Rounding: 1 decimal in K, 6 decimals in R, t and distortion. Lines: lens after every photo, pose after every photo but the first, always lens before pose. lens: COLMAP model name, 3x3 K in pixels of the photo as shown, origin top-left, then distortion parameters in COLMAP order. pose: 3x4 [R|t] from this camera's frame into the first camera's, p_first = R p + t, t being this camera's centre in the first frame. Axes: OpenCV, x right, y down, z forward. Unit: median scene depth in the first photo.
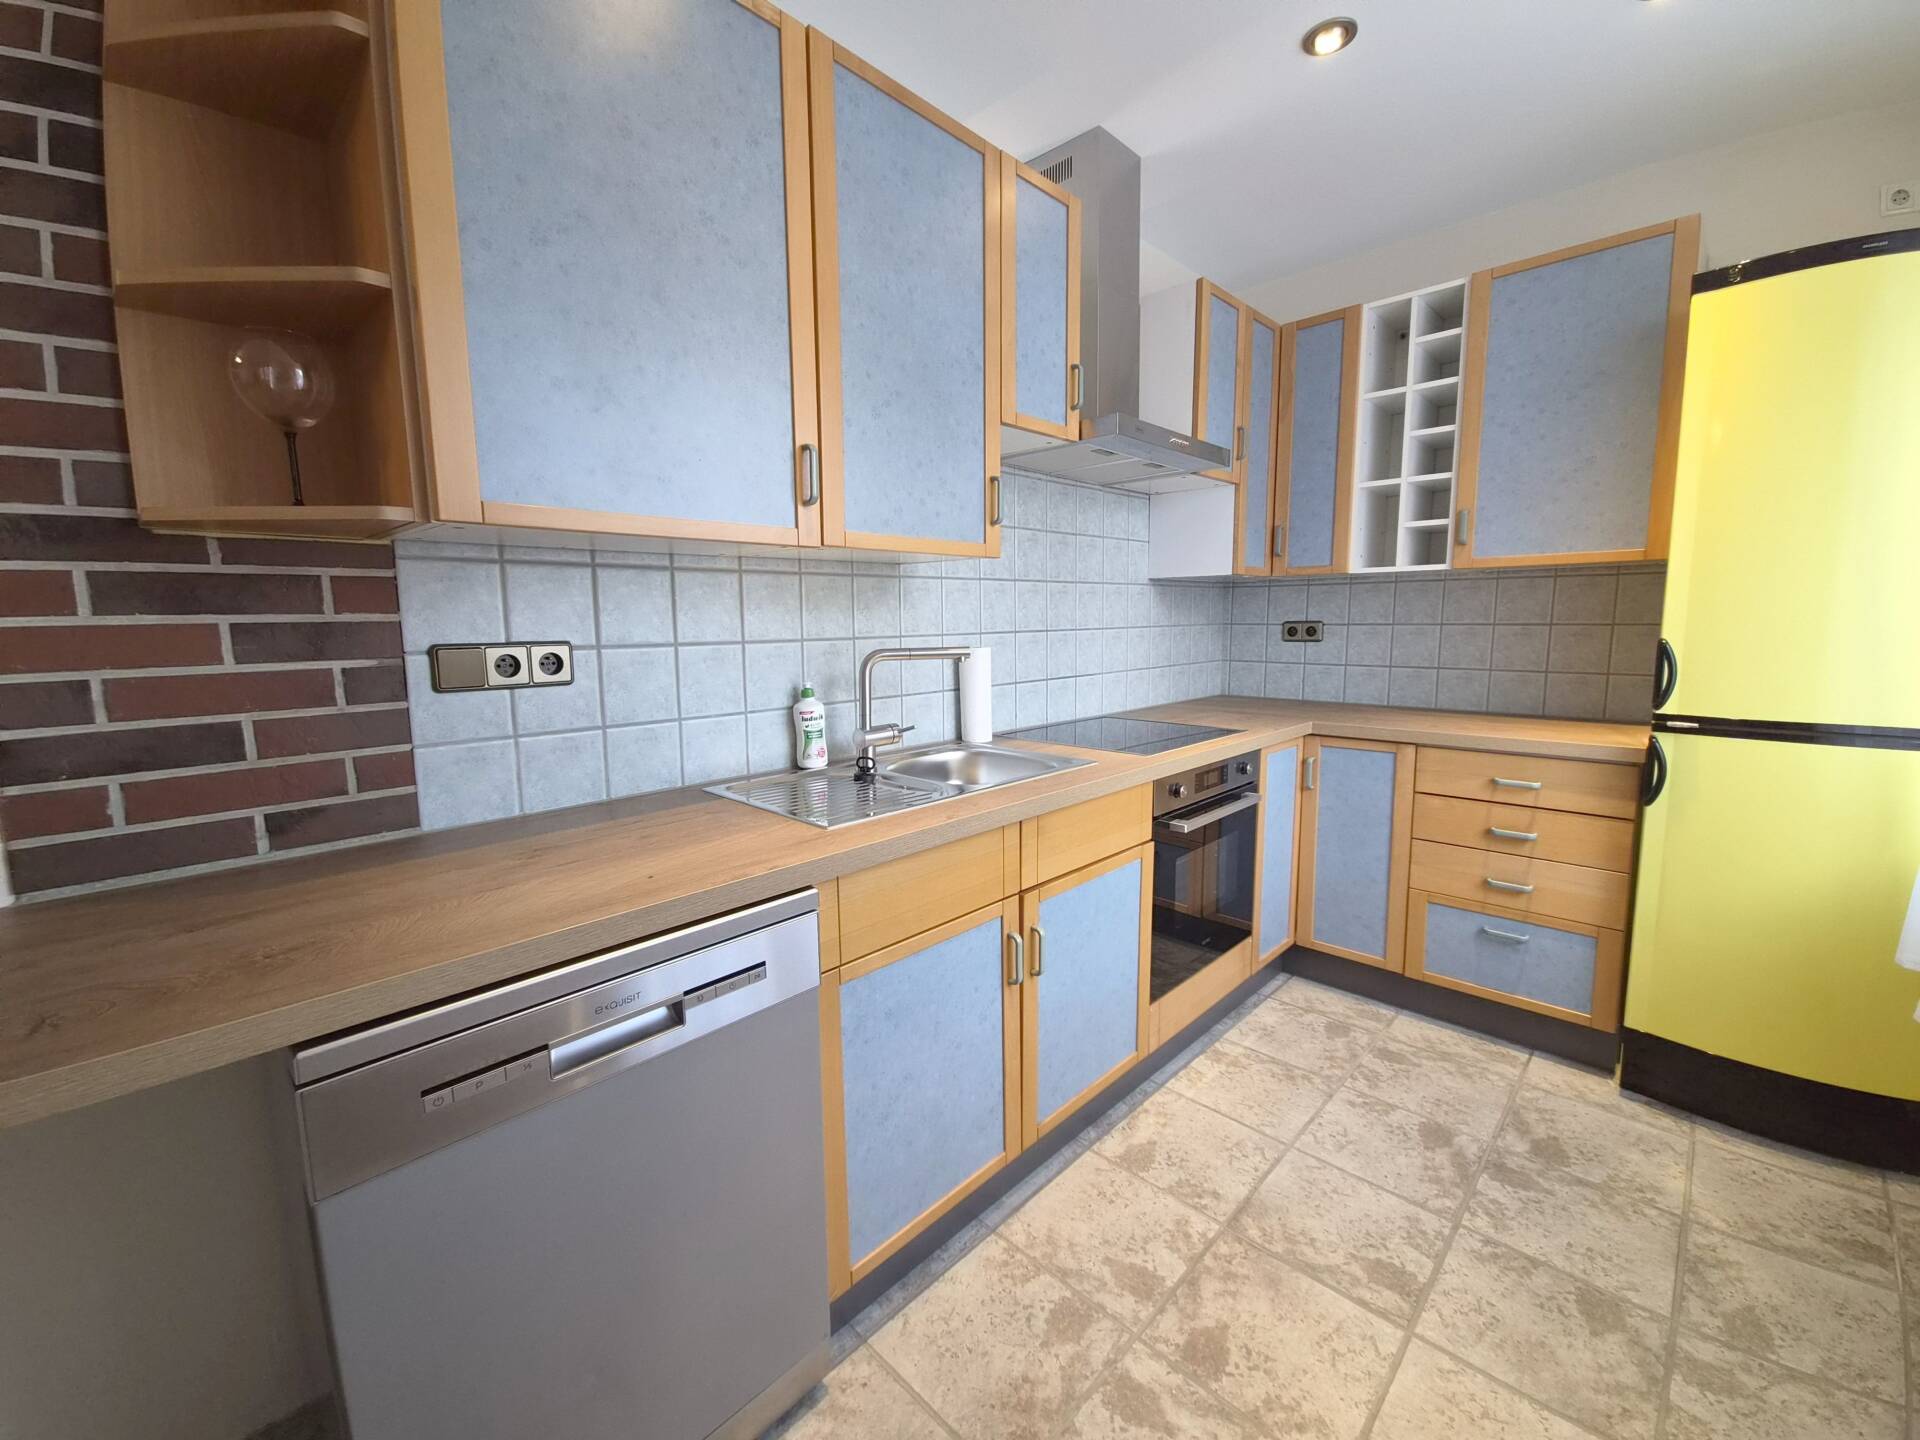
lens RADIAL K [[775.8, 0, 960.0], [0, 775.8, 720.0], [0, 0, 1]] dist [0.018943, -0.008259]
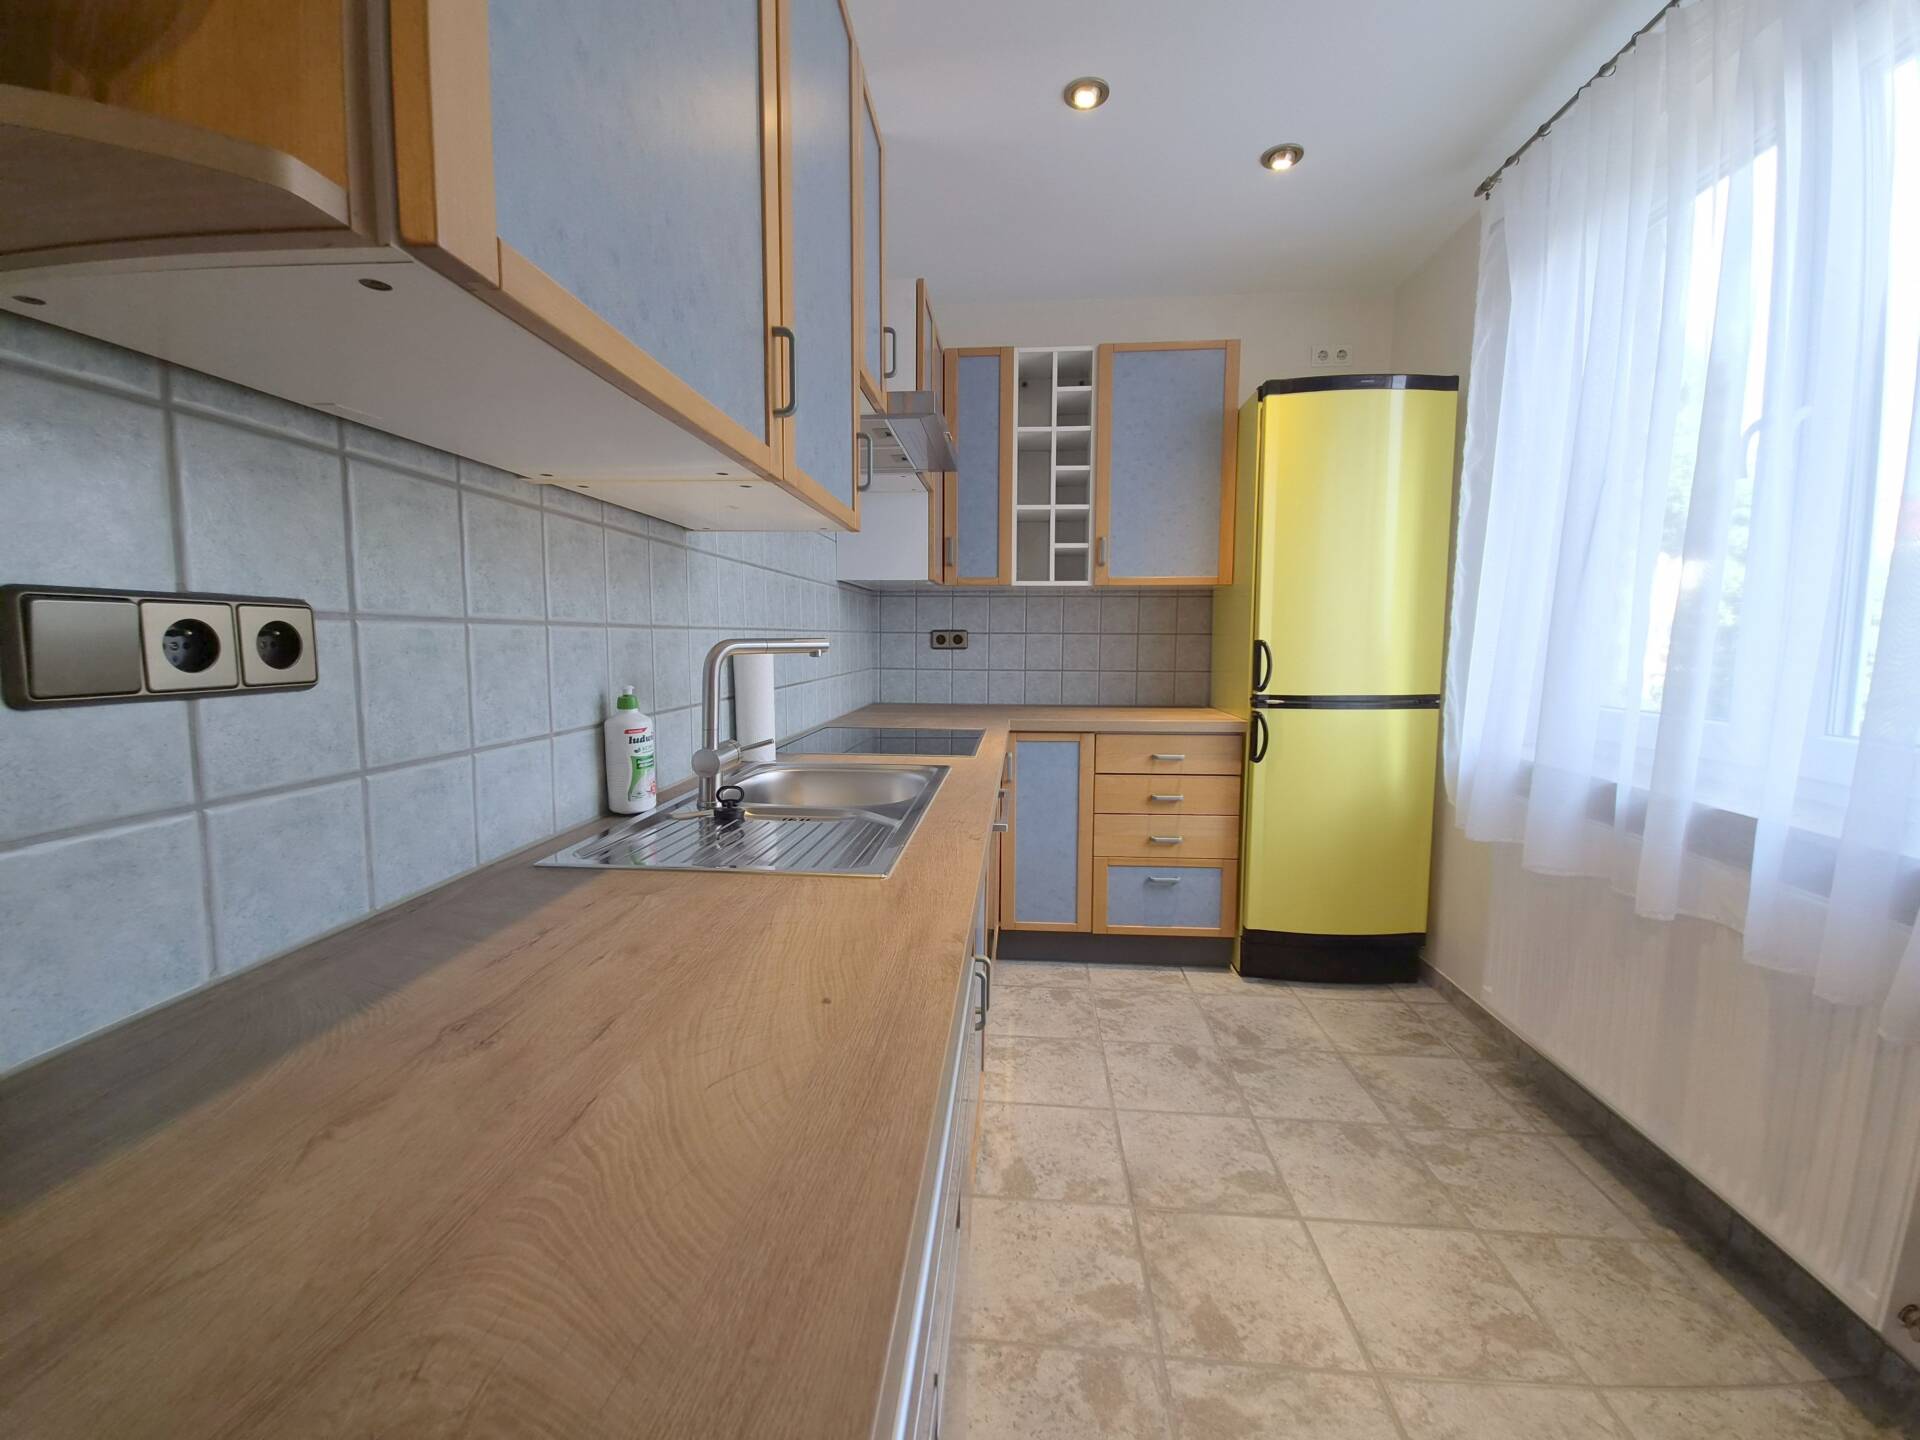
lens RADIAL K [[775.8, 0, 960.0], [0, 775.8, 720.0], [0, 0, 1]] dist [0.018943, -0.008259]
pose [[0.771402, -0.053089, 0.634130, -0.406362], [0.072313, 0.997372, -0.004467, 0.004479], [-0.632226, 0.049302, 0.773214, 0.297577]]
